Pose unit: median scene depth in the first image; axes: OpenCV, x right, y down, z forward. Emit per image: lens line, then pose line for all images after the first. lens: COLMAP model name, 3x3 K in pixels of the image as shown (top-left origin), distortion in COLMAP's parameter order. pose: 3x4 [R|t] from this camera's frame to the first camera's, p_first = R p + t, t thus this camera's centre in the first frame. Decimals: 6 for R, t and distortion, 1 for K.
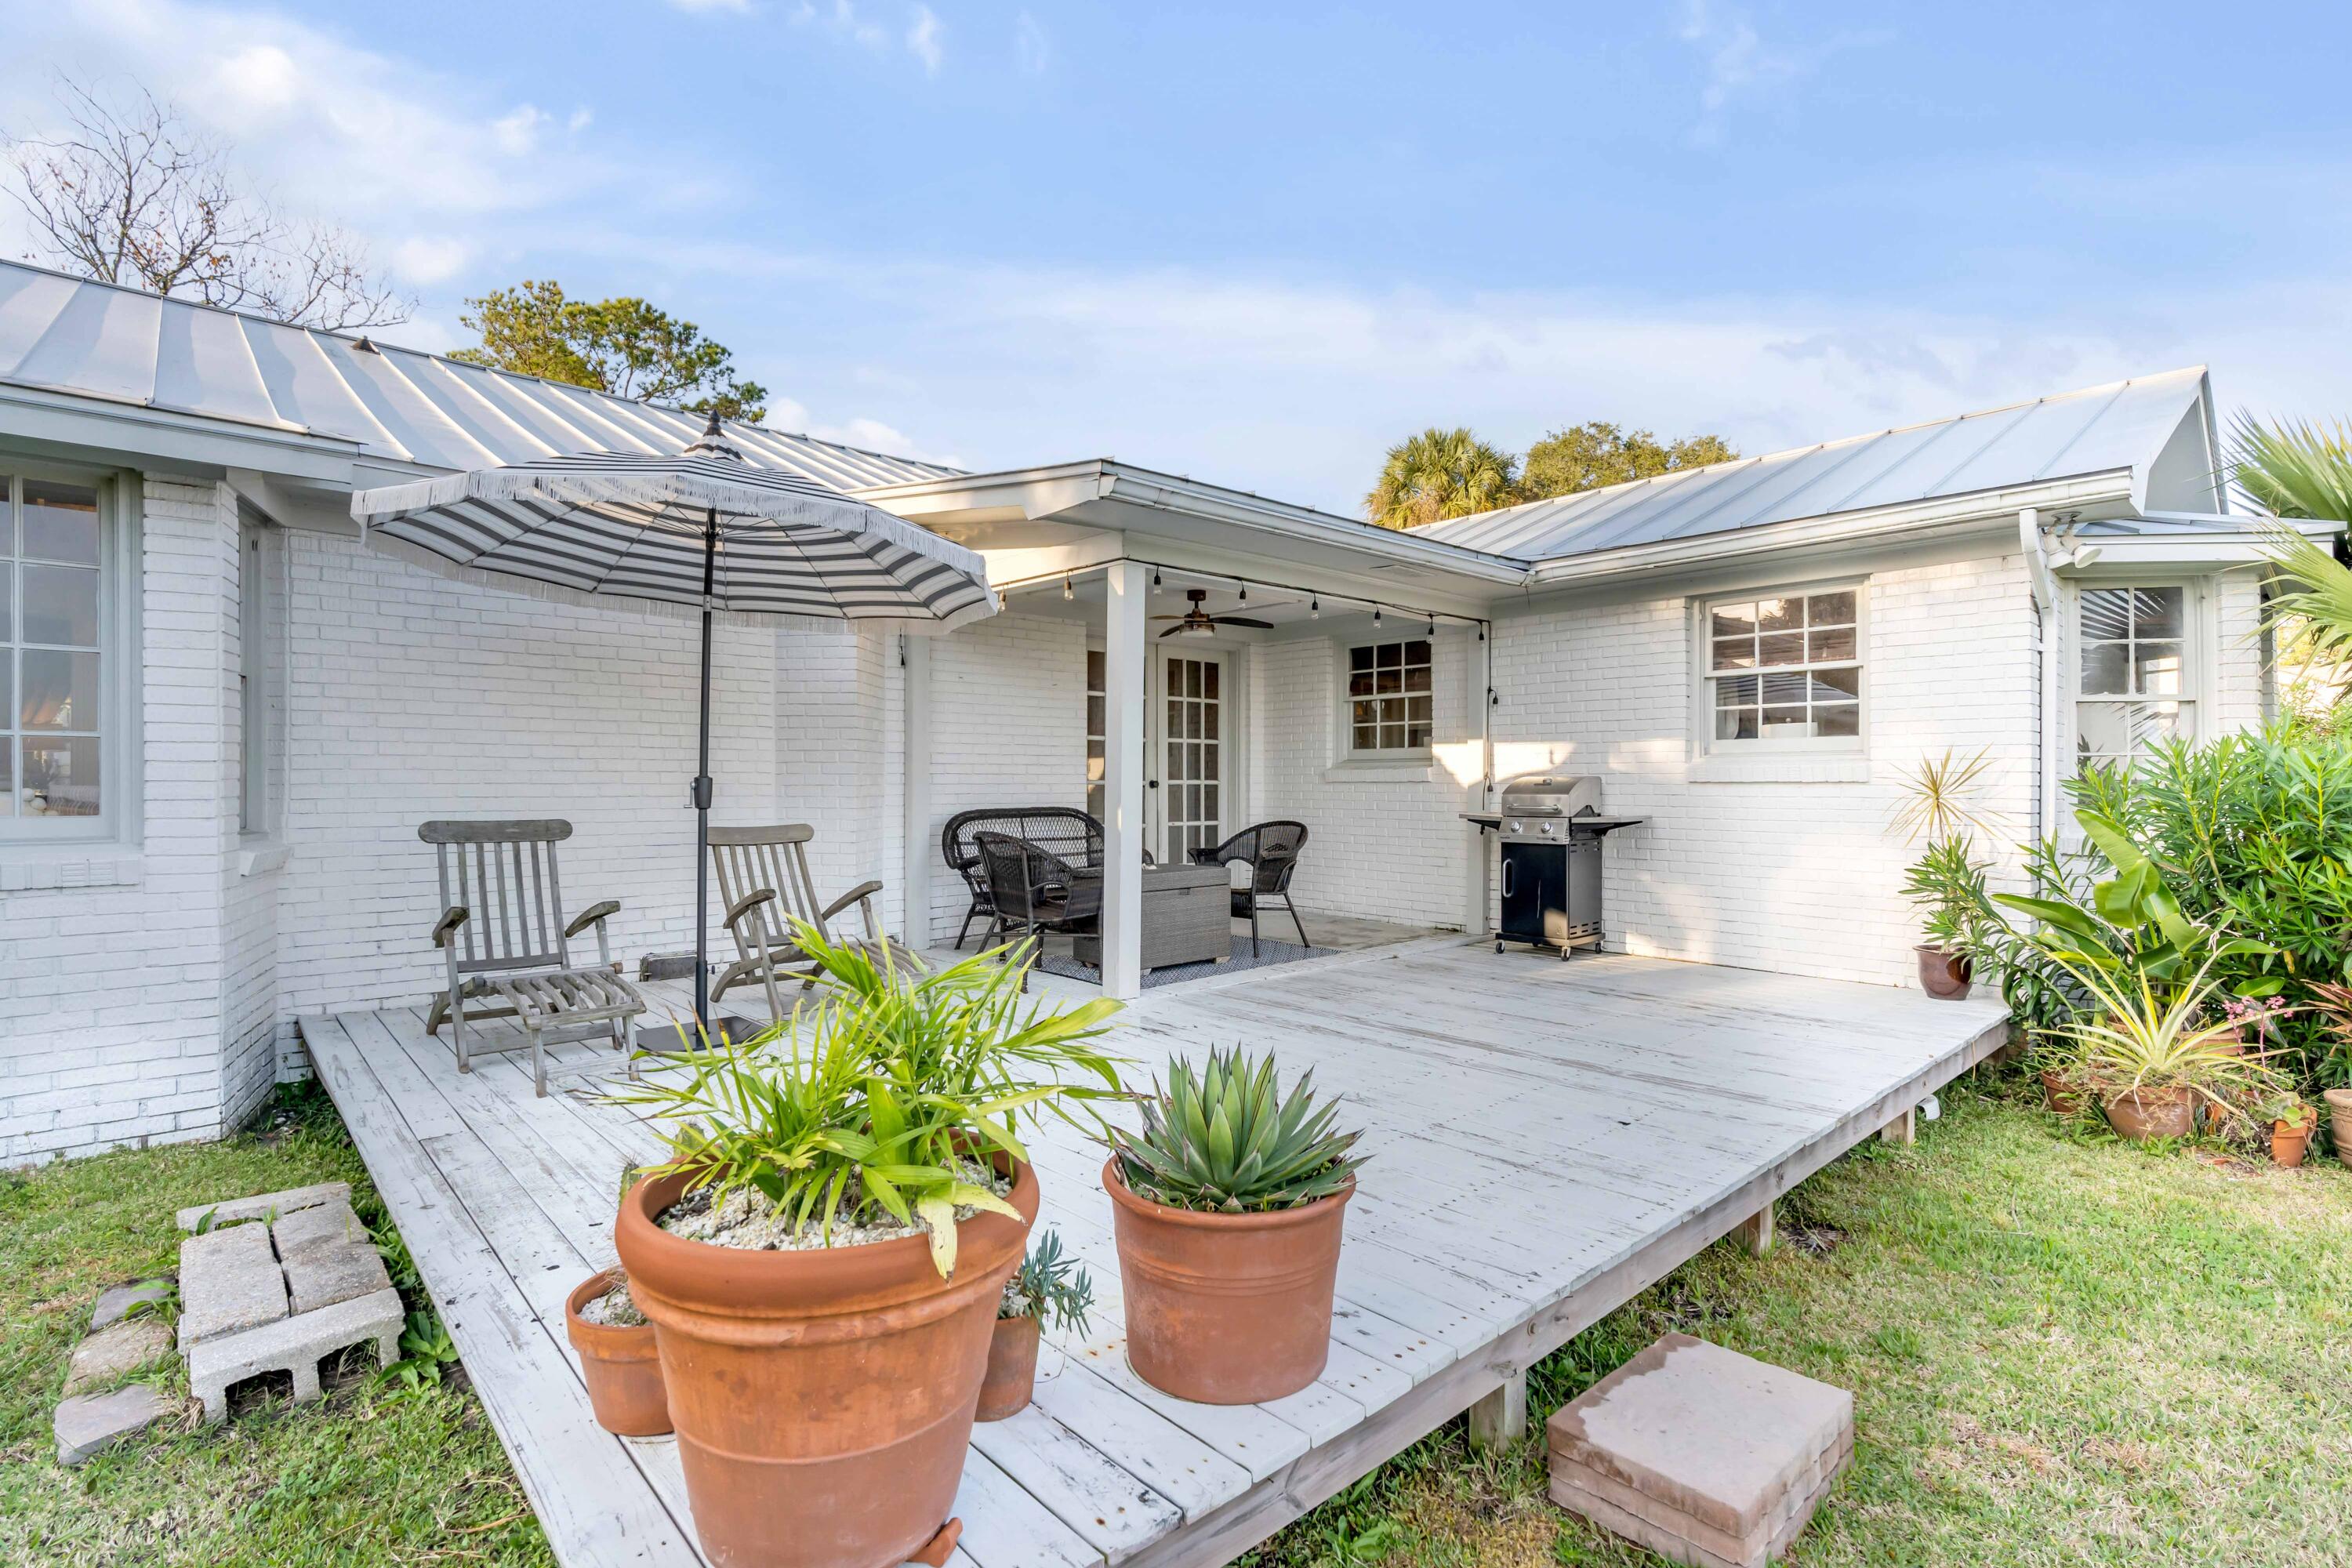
lens RADIAL K [[1097.8, 0, 1176.0], [0, 1097.8, 784.0], [0, 0, 1]] dist [-0.009246, 0.000111]
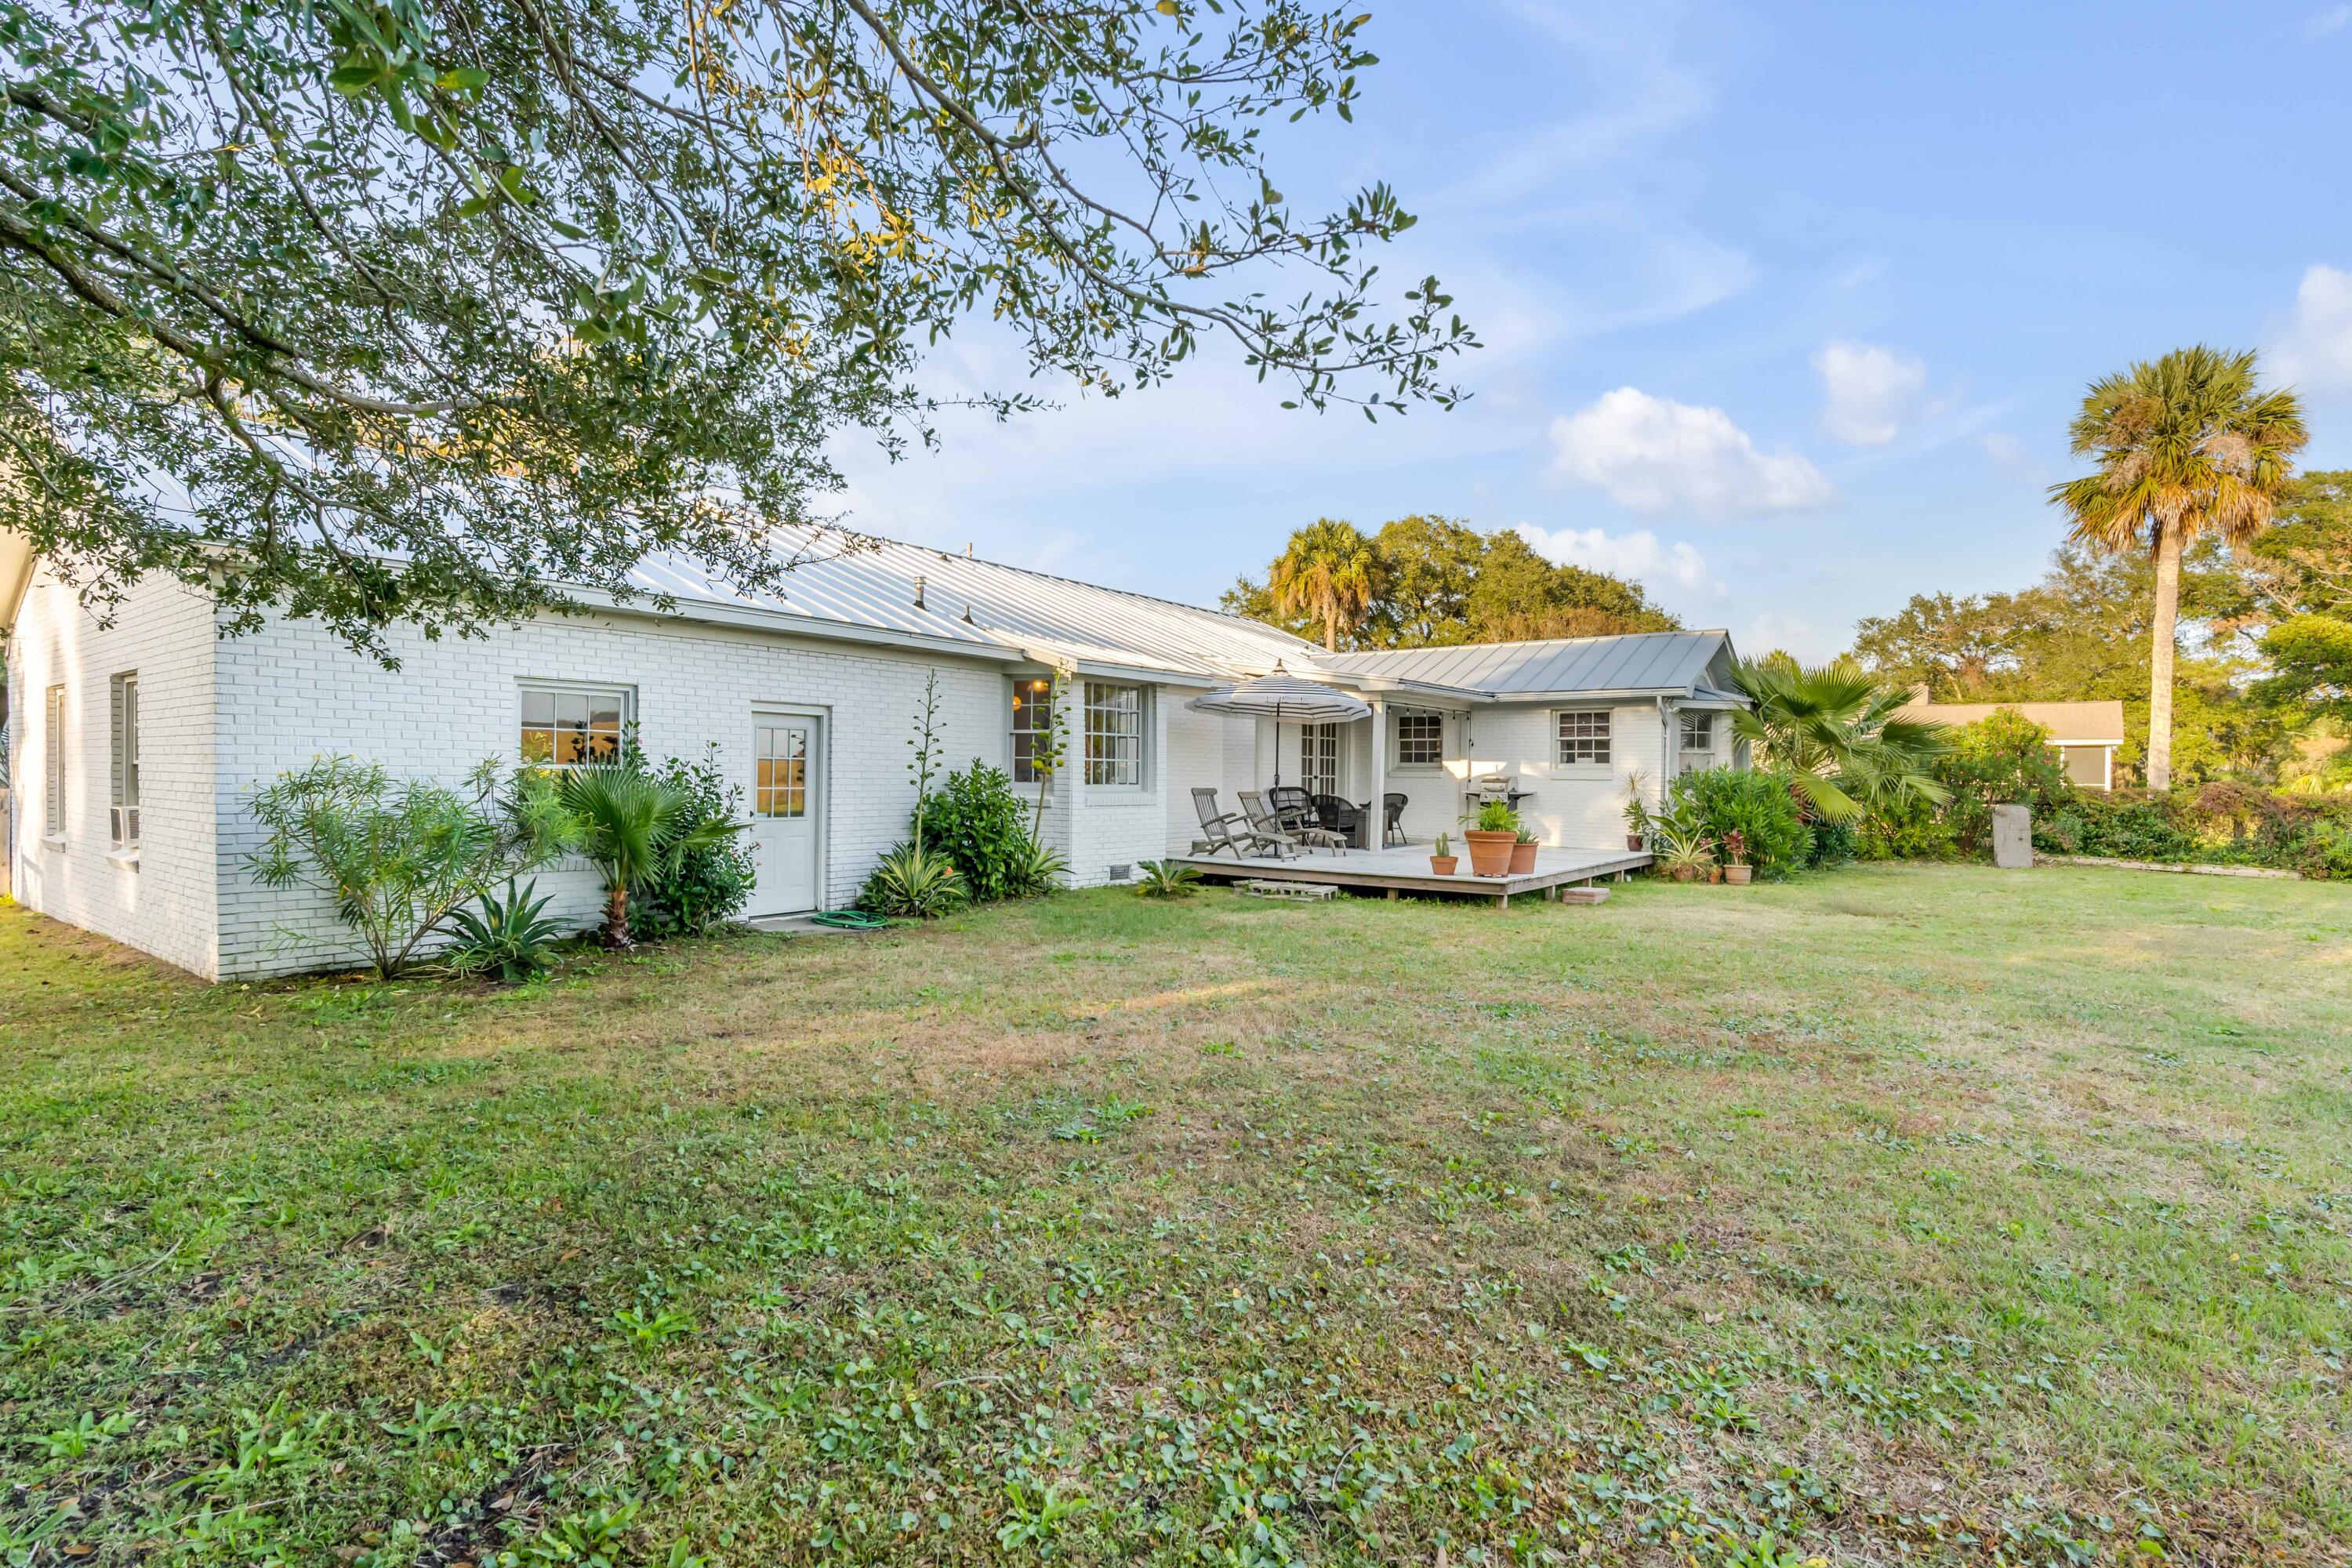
lens RADIAL K [[1097.8, 0, 1176.0], [0, 1097.8, 784.0], [0, 0, 1]] dist [-0.009246, 0.000111]
pose [[0.982003, 0.009626, 0.188621, -0.858801], [-0.011421, 0.999899, 0.008428, -0.002077], [-0.188521, -0.010431, 0.982014, -1.335560]]
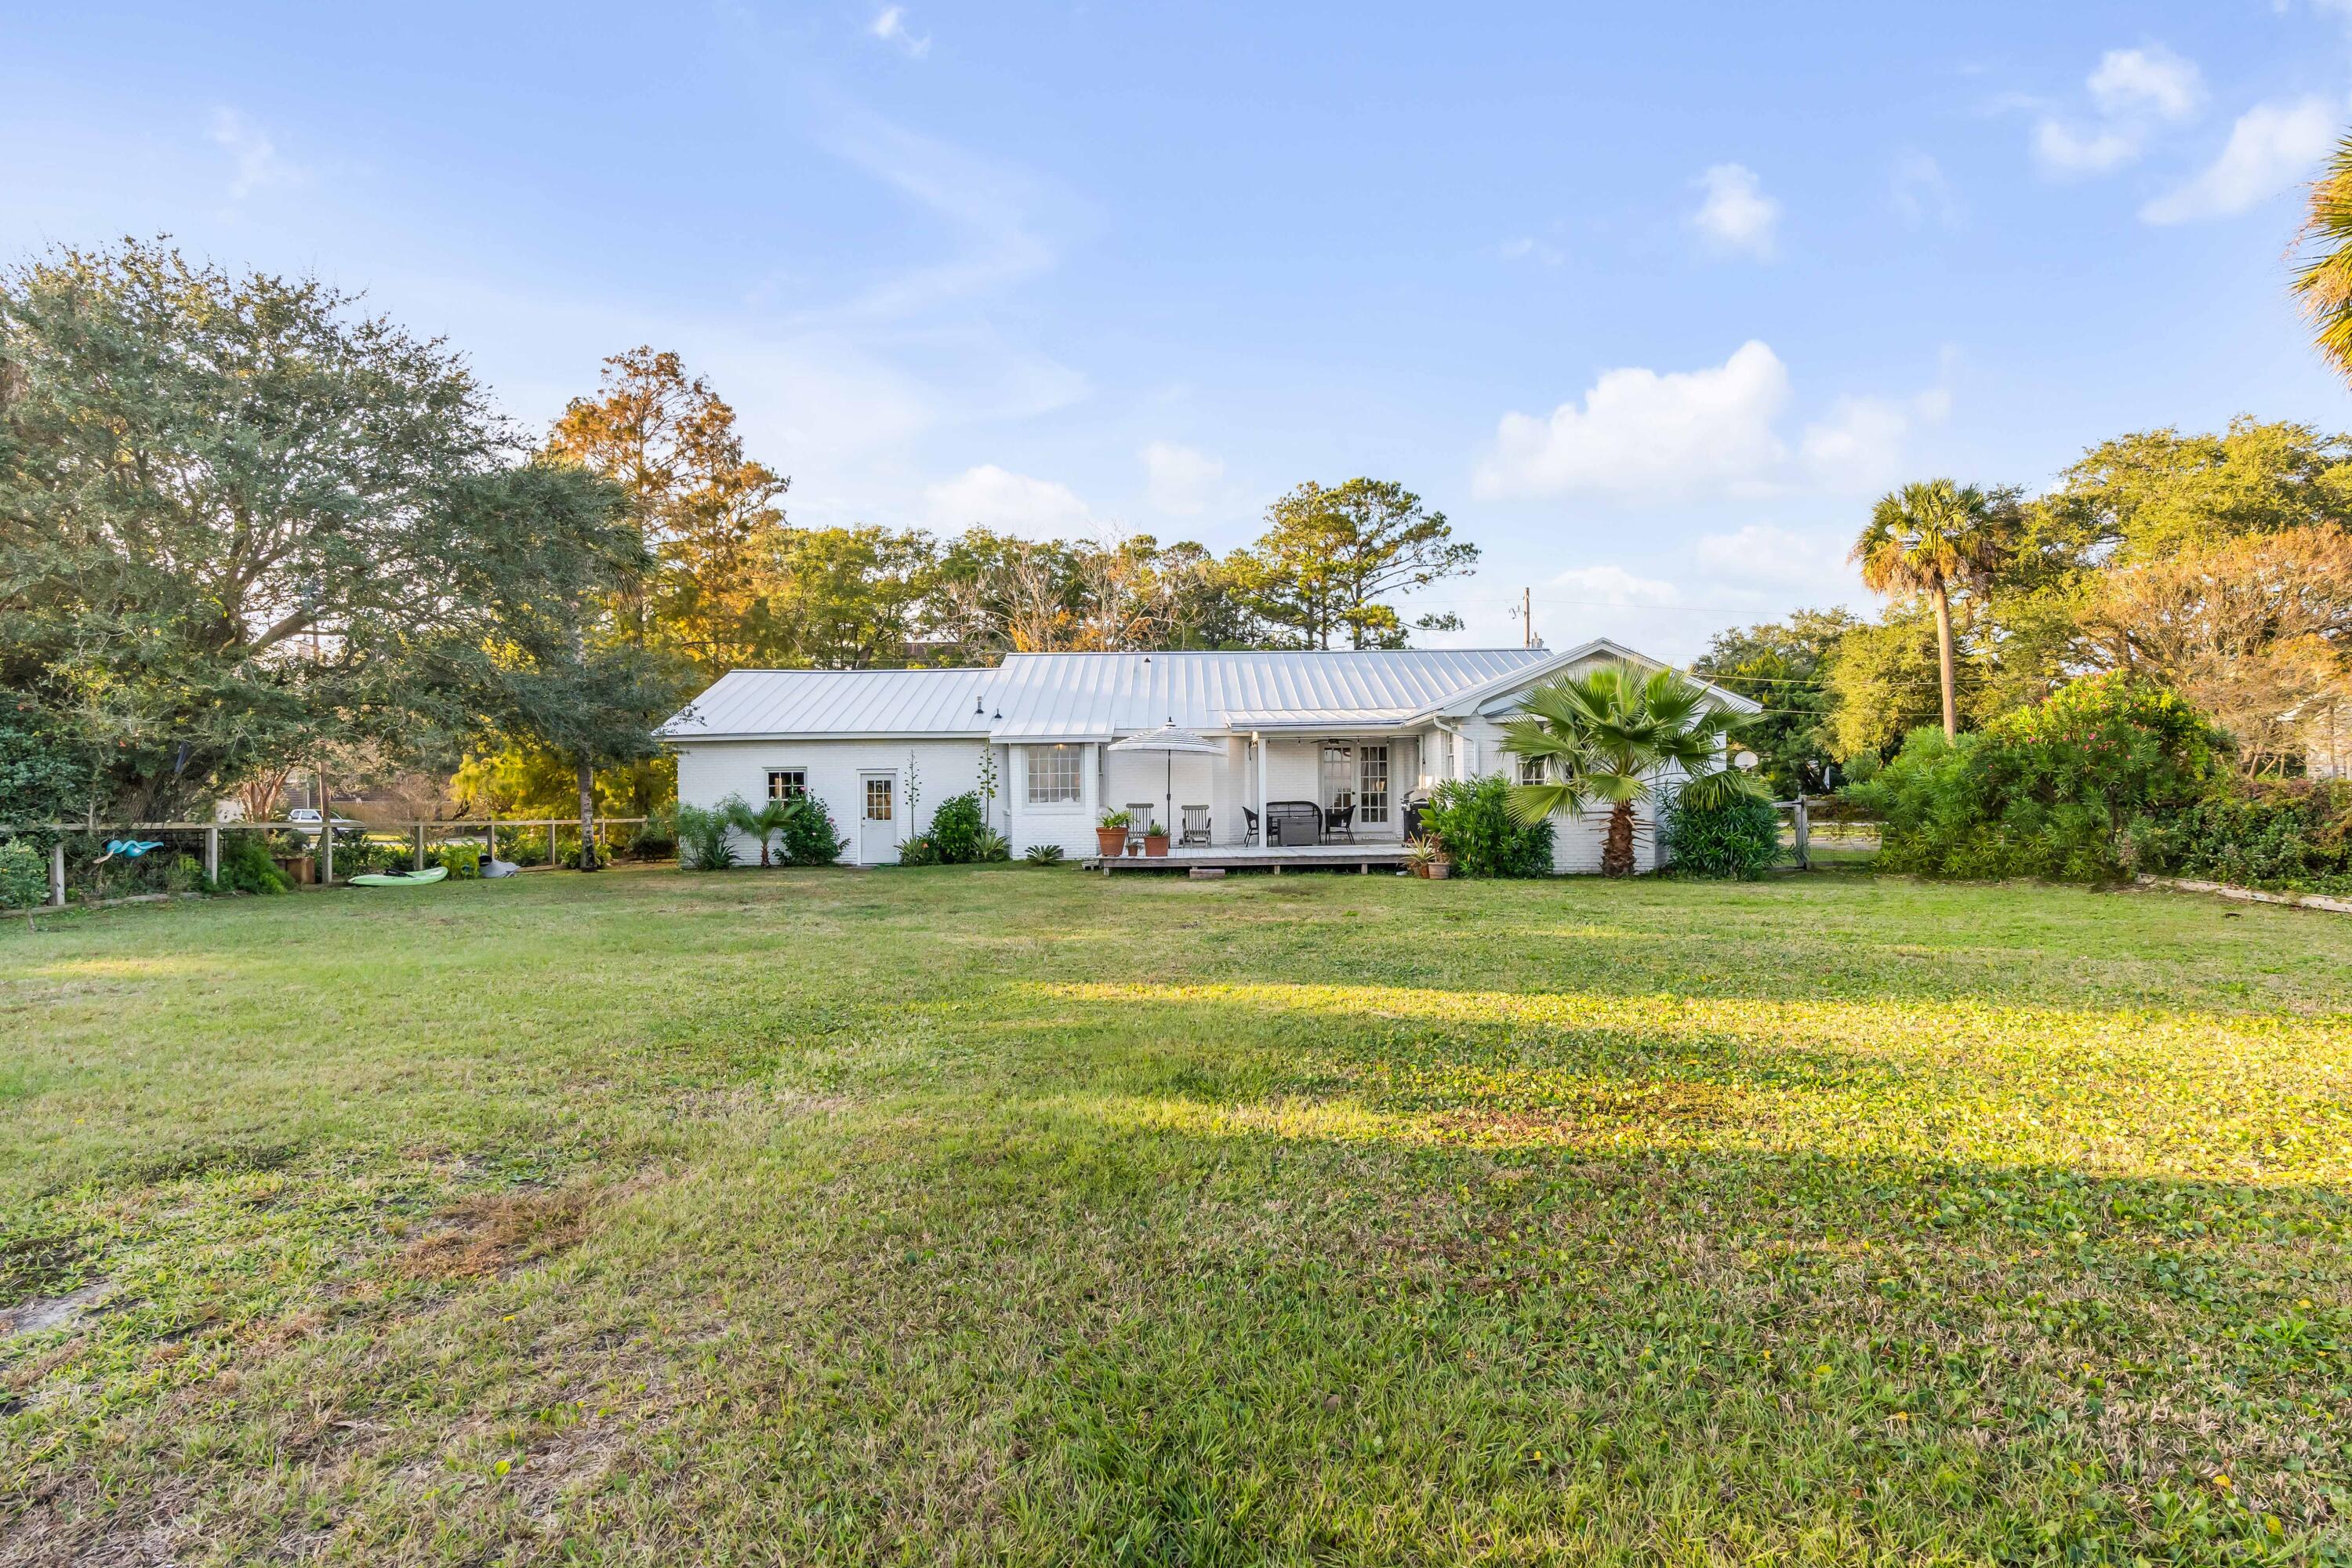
lens RADIAL K [[1097.8, 0, 1176.0], [0, 1097.8, 784.0], [0, 0, 1]] dist [-0.009246, 0.000111]
pose [[0.737647, -0.019311, -0.674910, 1.858922], [0.013674, 0.999813, -0.013663, 0.012551], [0.675048, 0.000850, 0.737774, -1.657799]]
